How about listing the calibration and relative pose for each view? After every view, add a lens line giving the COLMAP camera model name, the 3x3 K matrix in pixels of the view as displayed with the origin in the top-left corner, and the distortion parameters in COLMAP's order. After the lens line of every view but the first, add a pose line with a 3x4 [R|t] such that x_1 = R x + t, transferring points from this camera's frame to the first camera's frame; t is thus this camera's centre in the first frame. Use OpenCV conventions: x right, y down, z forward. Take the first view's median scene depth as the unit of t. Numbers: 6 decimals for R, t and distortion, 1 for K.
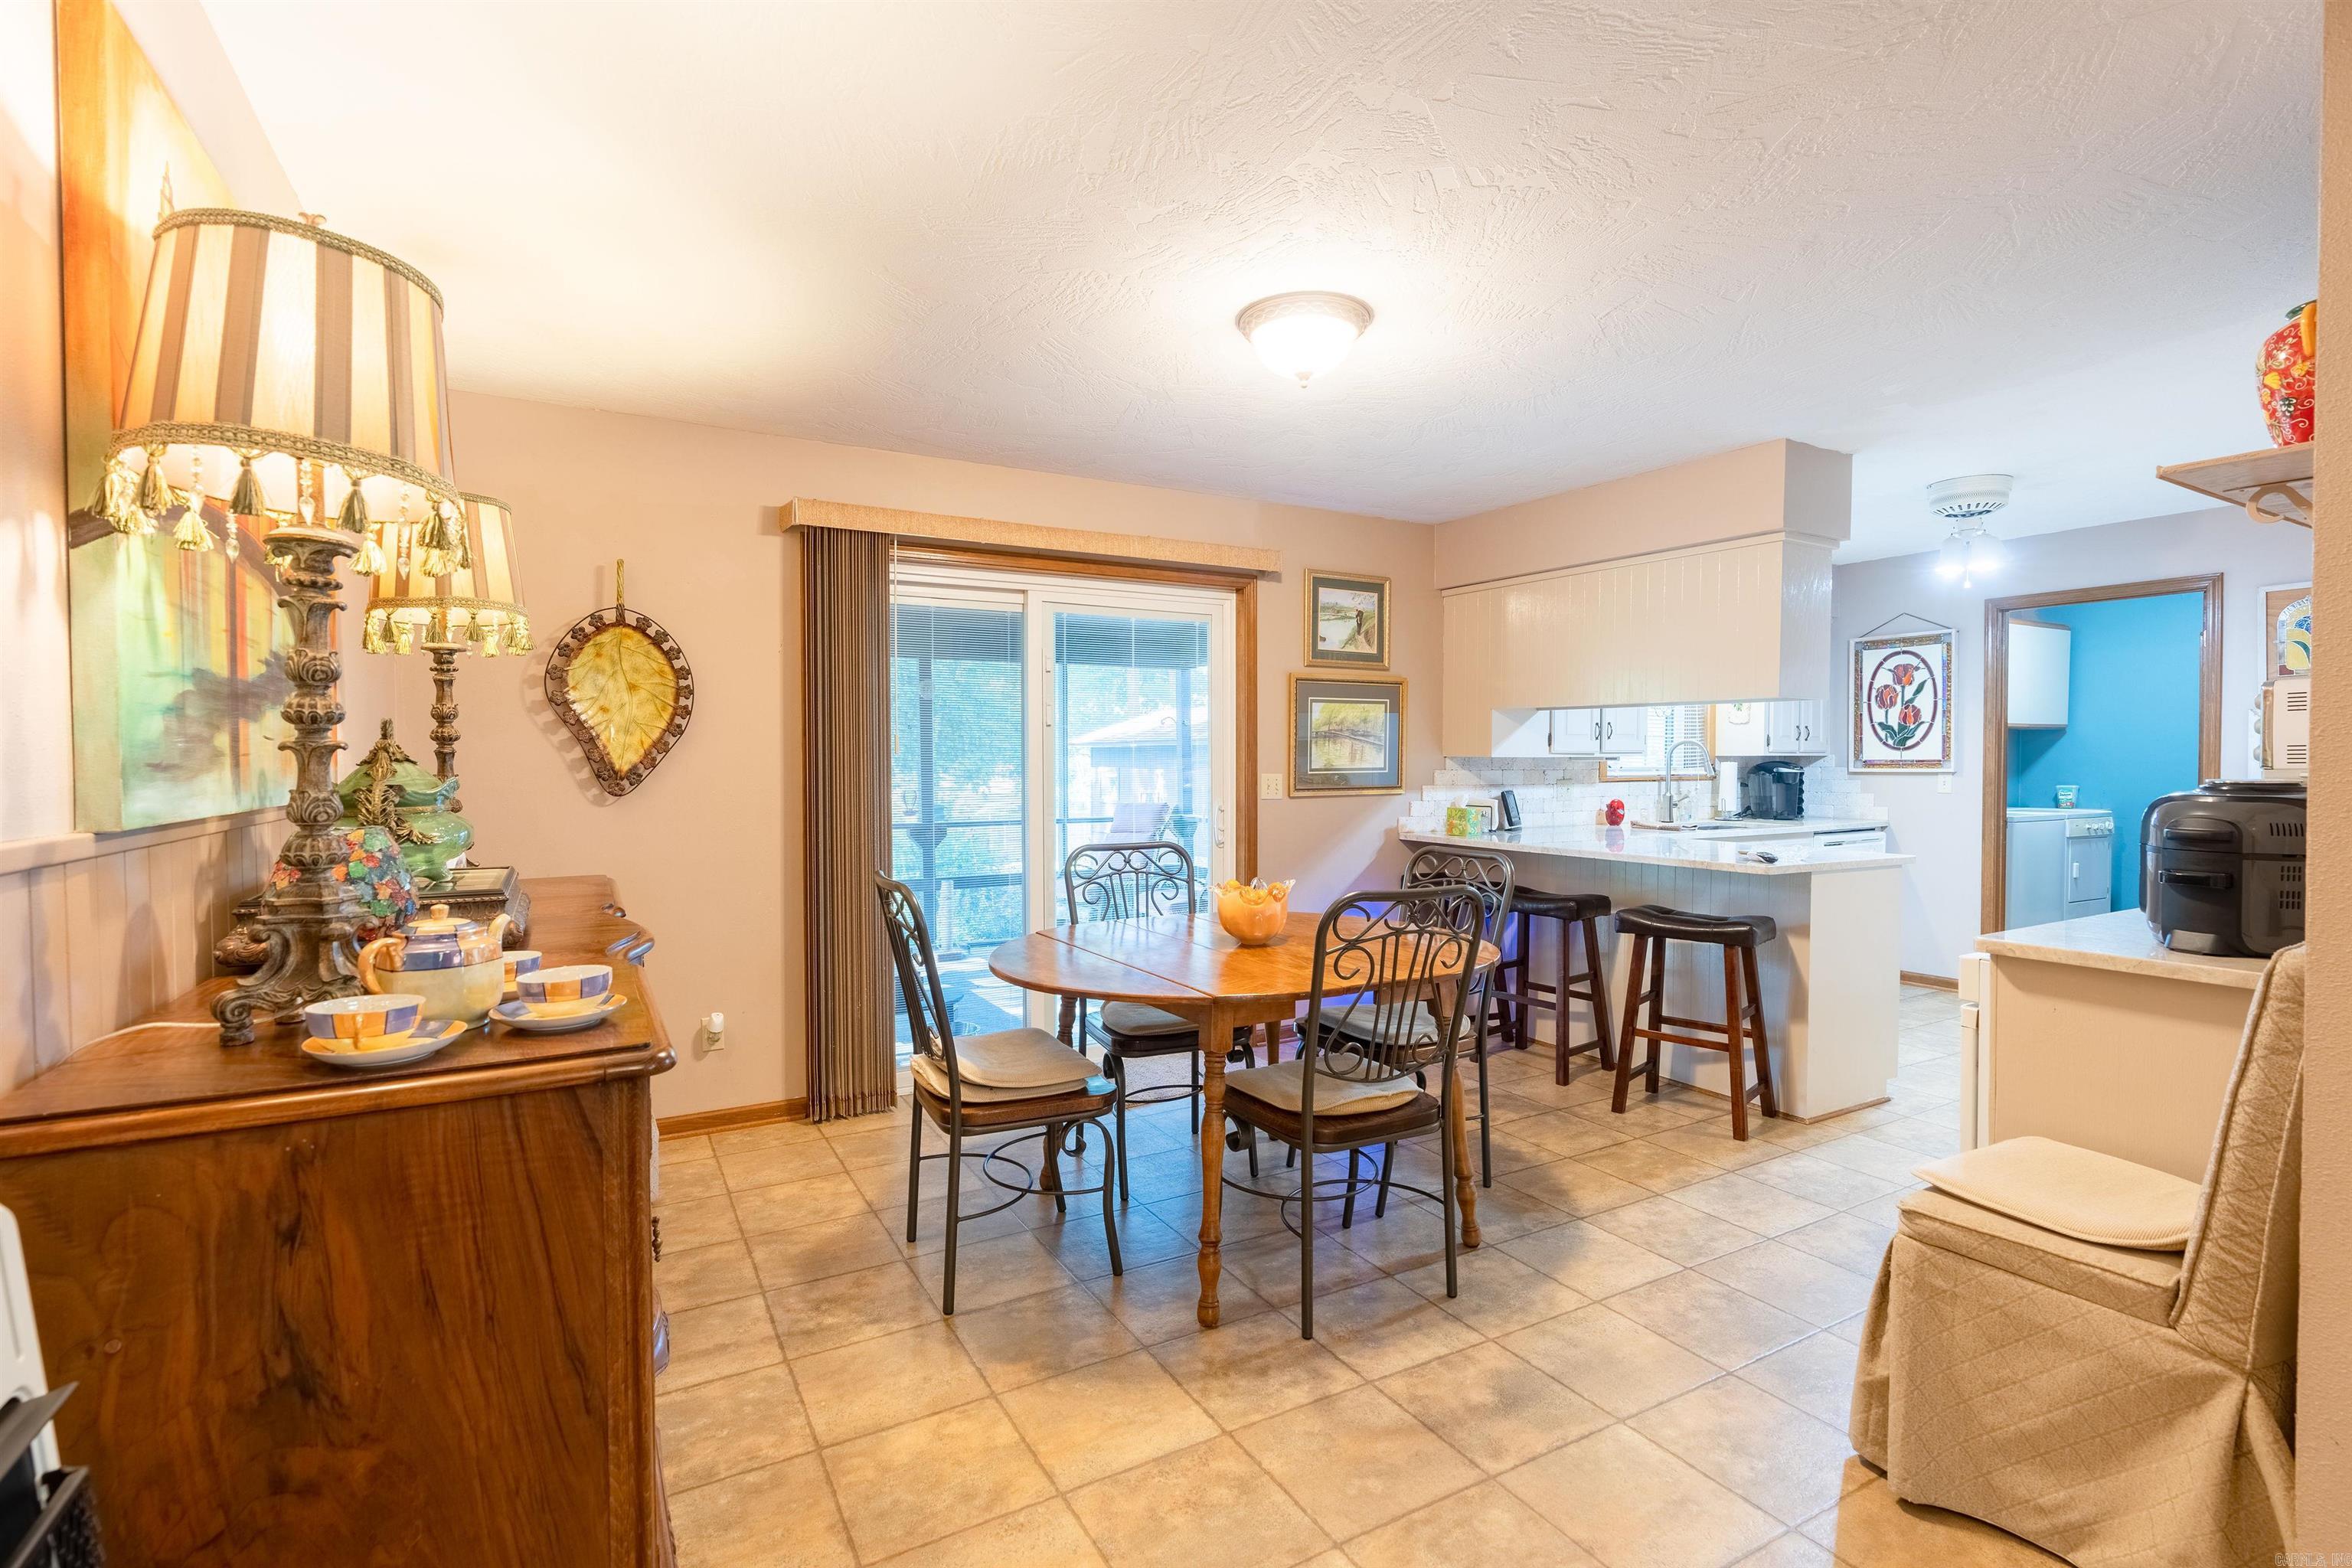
lens RADIAL K [[1065.6, 0, 1179.1], [0, 1065.6, 790.9], [0, 0, 1]] dist [-0.005362, 0.001642]
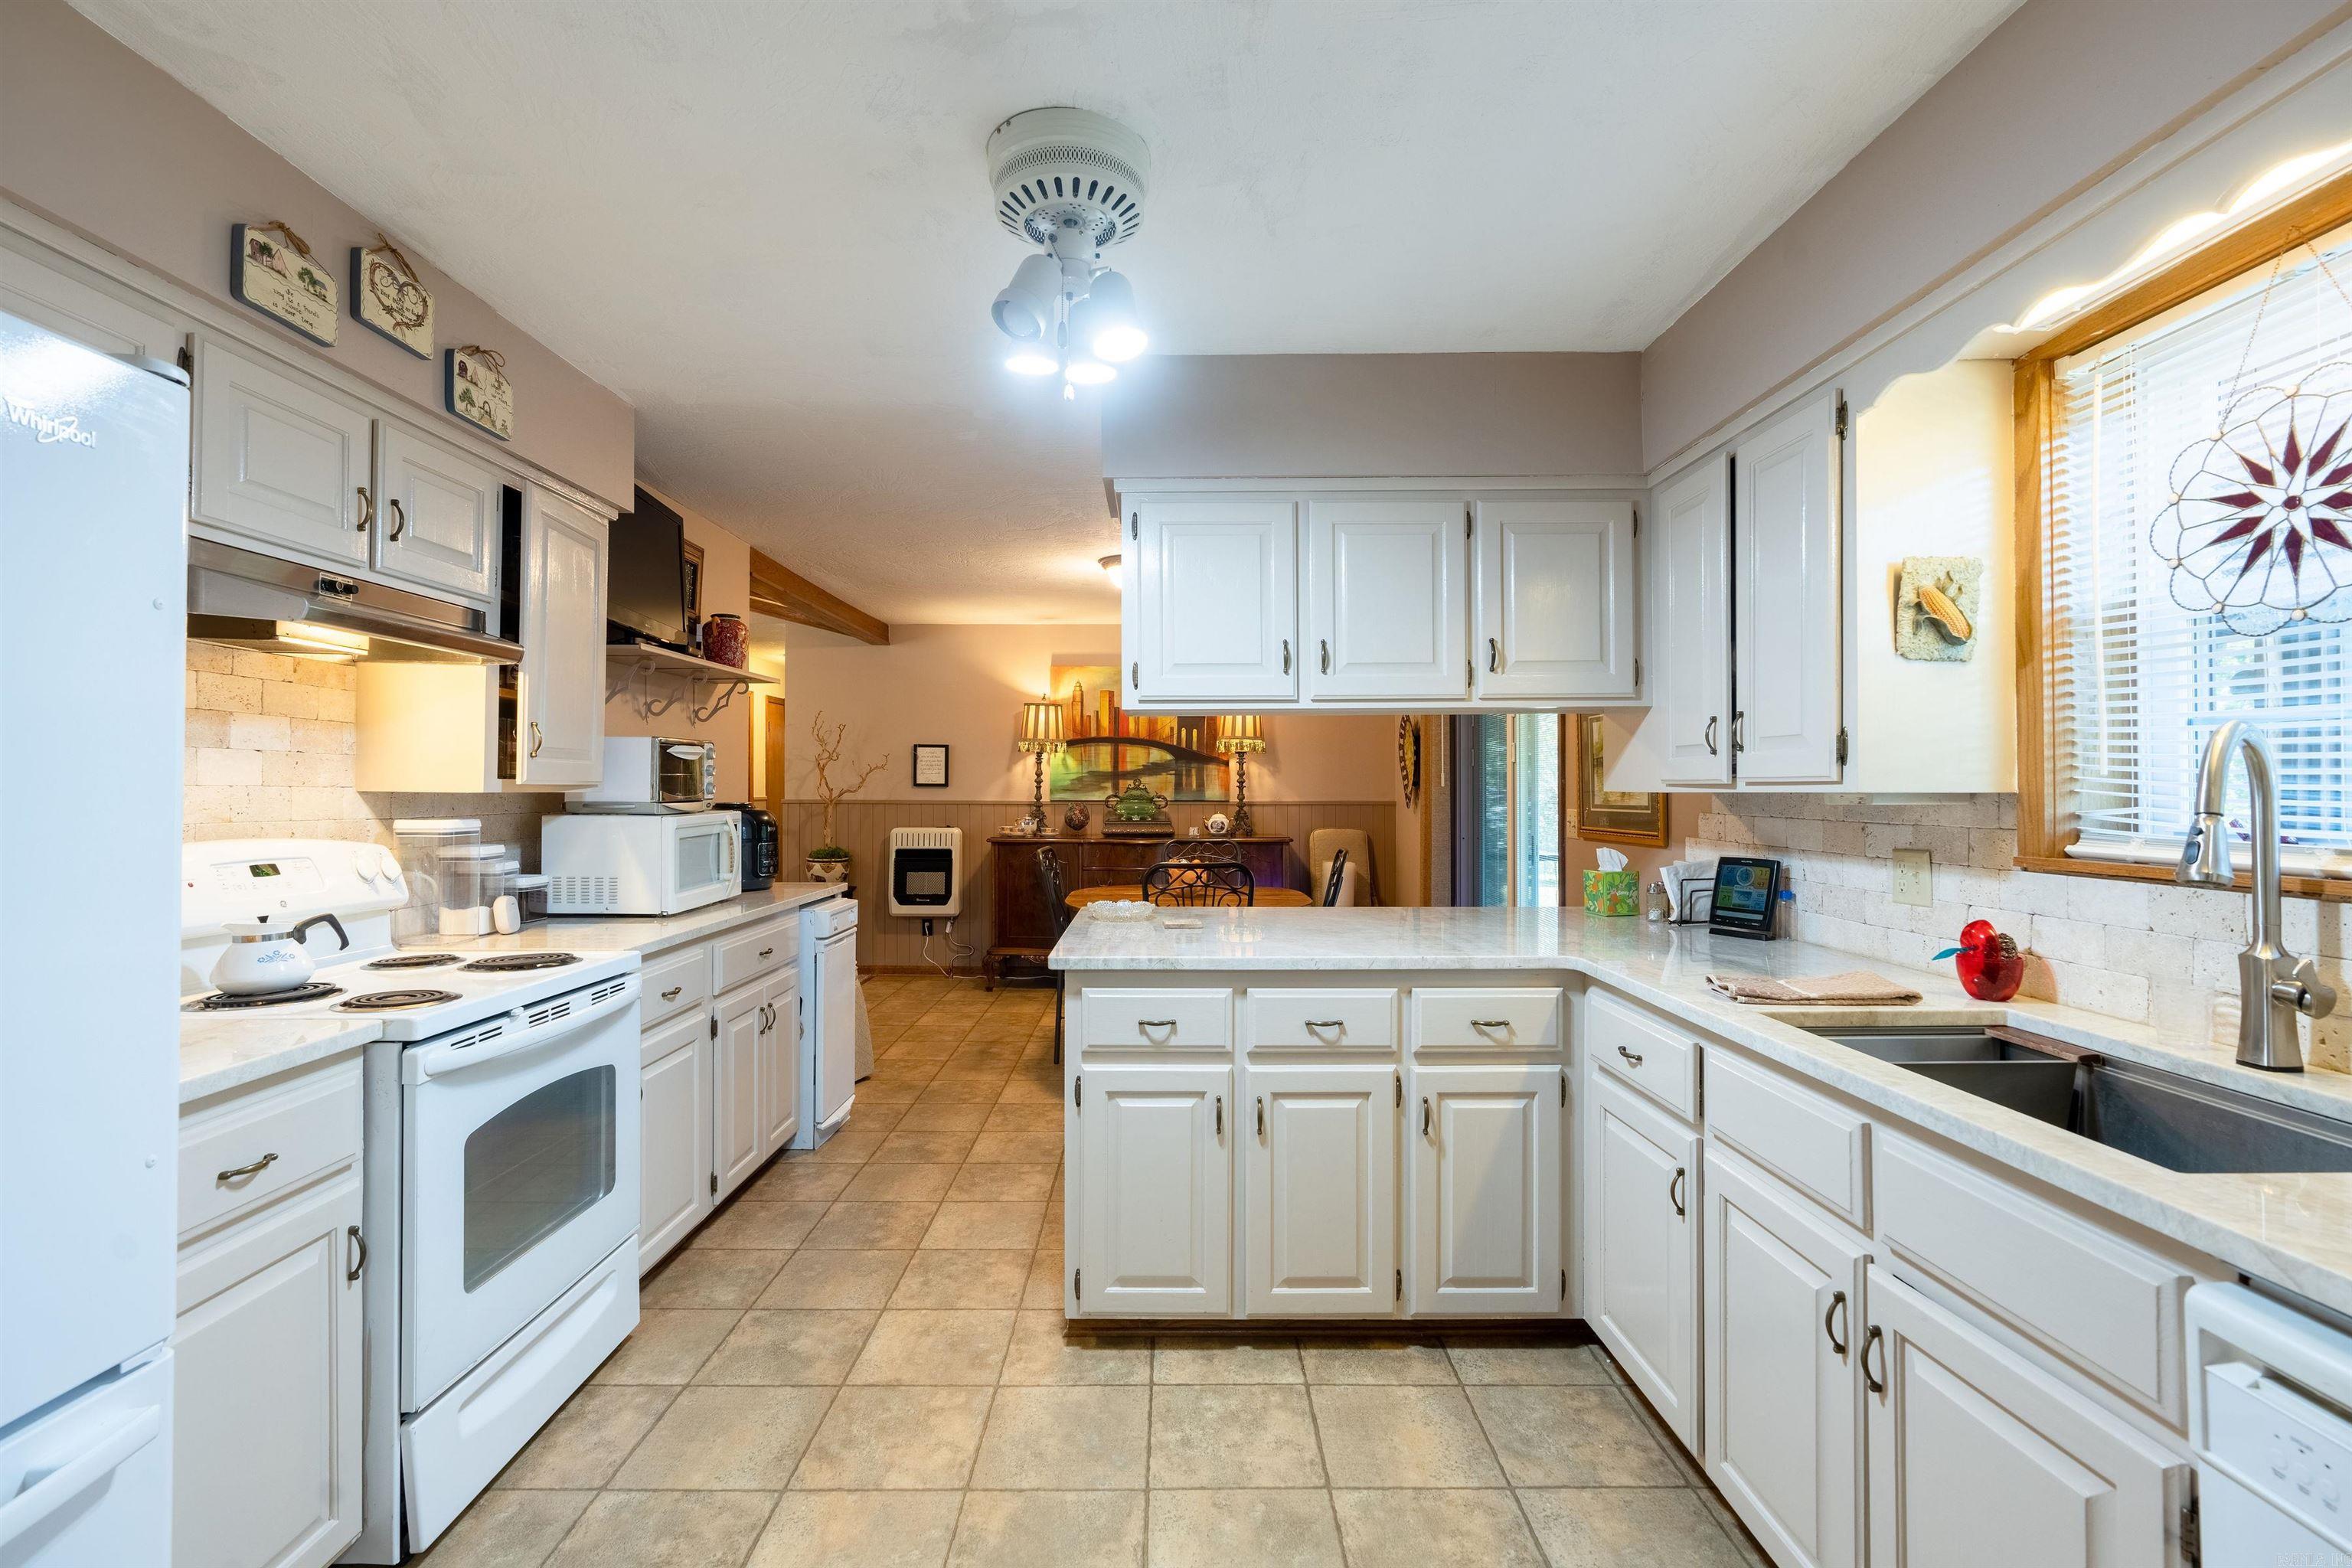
lens RADIAL K [[1065.6, 0, 1153.3], [0, 1065.6, 777.6], [0, 0, 1]] dist [-0.005362, 0.001642]
pose [[-0.500628, -0.006530, -0.865638, 0.990037], [-0.026959, 0.999604, 0.008050, -0.039048], [0.865243, 0.027367, -0.500606, 1.123573]]
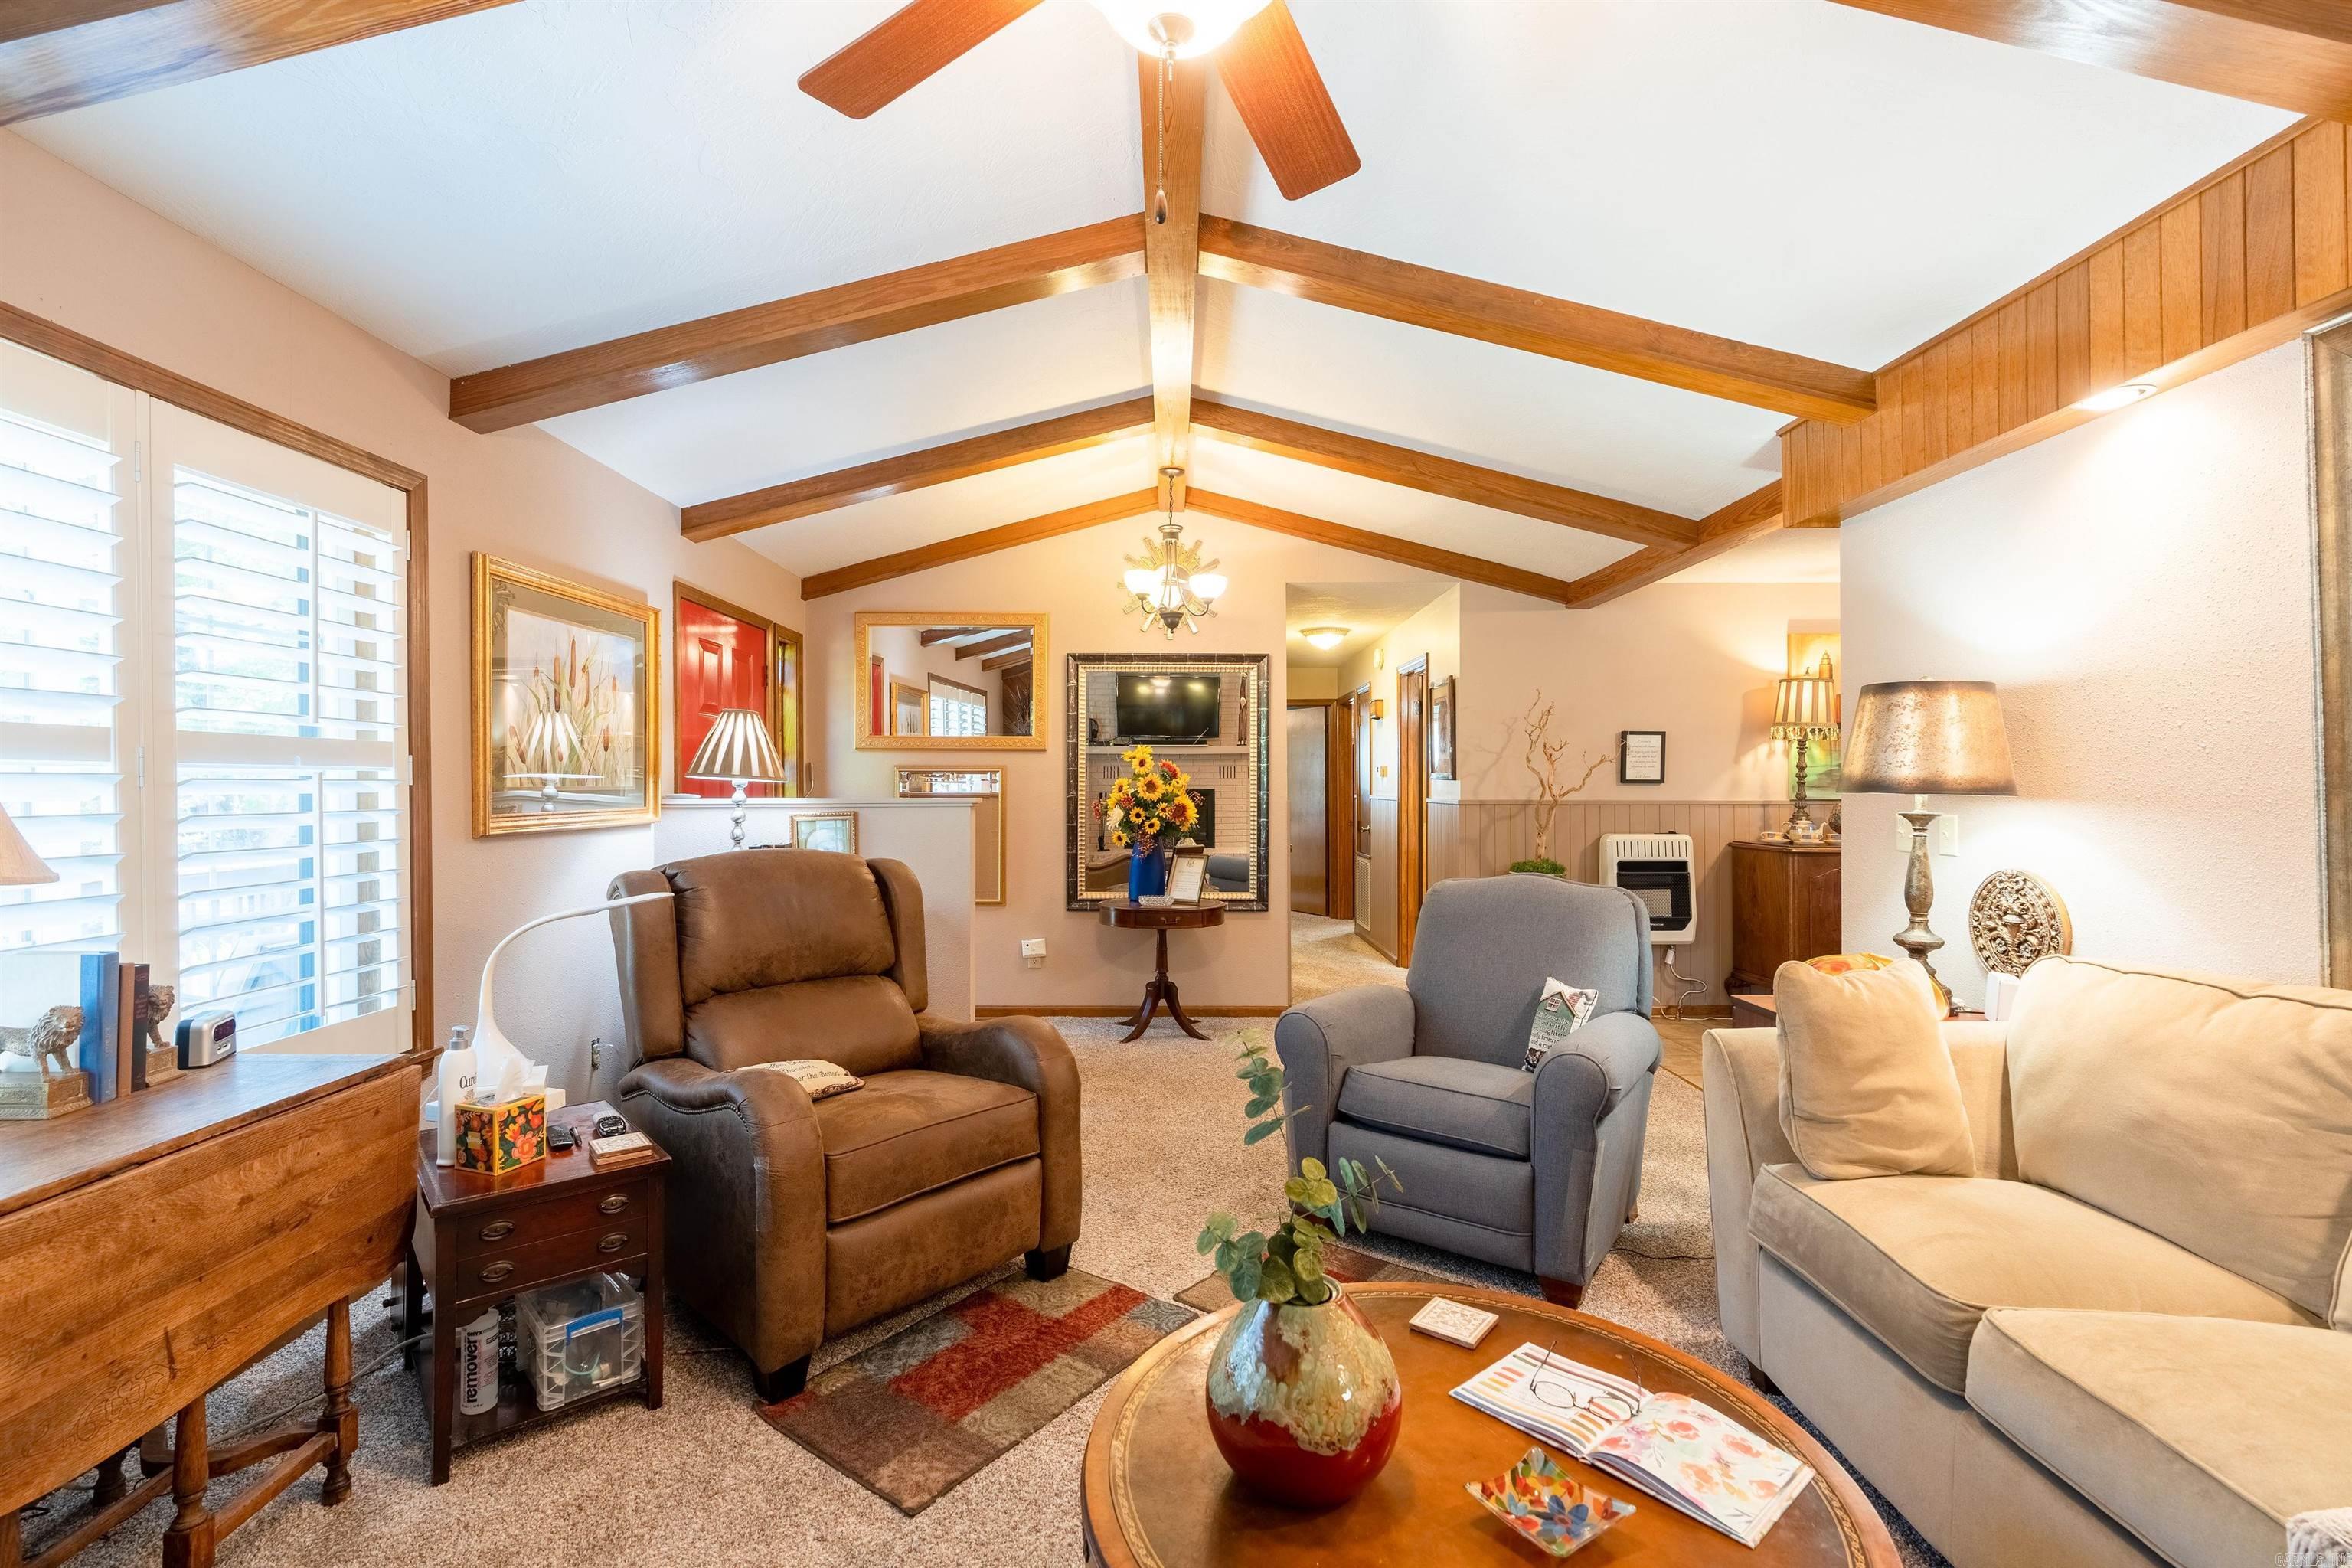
lens RADIAL K [[1065.6, 0, 1171.0], [0, 1065.6, 780.2], [0, 0, 1]] dist [-0.005362, 0.001642]
pose [[-0.487489, -0.000903, -0.873129, 1.170195], [-0.021627, 0.999705, 0.011041, -0.011070], [0.872861, 0.024265, -0.487365, 0.218727]]
